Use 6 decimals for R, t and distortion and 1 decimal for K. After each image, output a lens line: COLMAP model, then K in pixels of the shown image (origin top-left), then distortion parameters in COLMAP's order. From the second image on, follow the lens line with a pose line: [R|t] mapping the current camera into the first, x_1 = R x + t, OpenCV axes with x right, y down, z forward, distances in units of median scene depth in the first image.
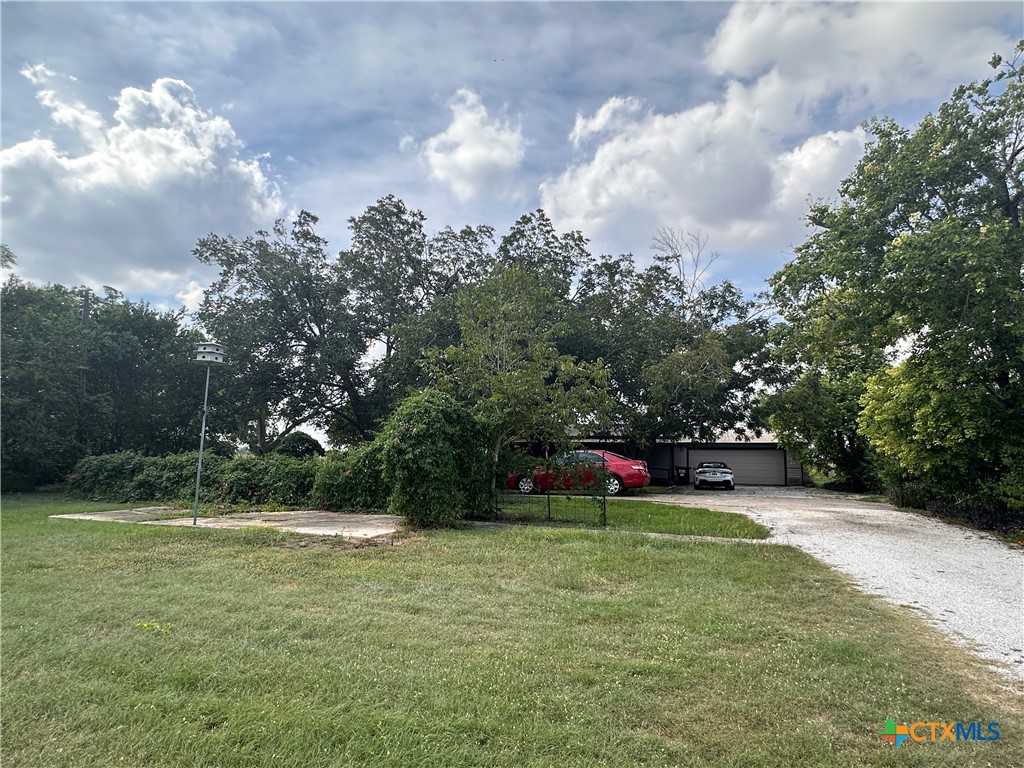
lens RADIAL K [[565.5, 0, 518.4], [0, 565.5, 385.3], [0, 0, 1]] dist [0.003514, 0.000358]
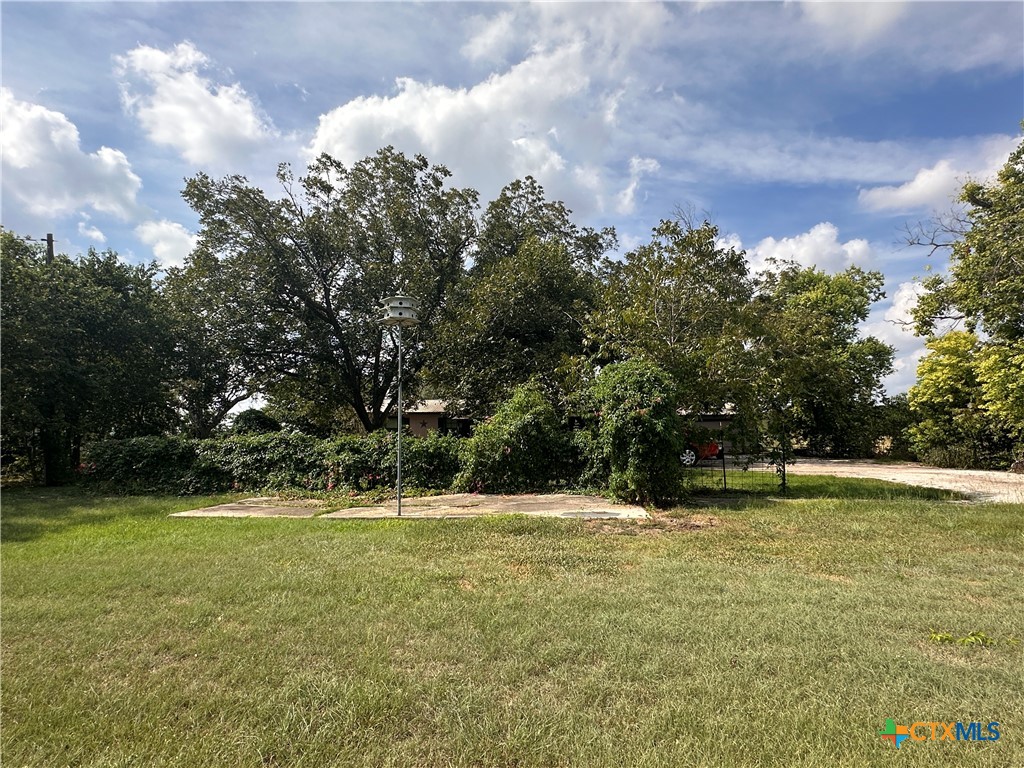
lens RADIAL K [[565.5, 0, 511.0], [0, 565.5, 384.1], [0, 0, 1]] dist [0.003514, 0.000358]
pose [[0.976957, -0.004019, 0.213396, -0.278536], [-0.003952, 0.999311, 0.036913, 0.010542], [-0.213398, -0.036906, 0.976268, 0.076561]]
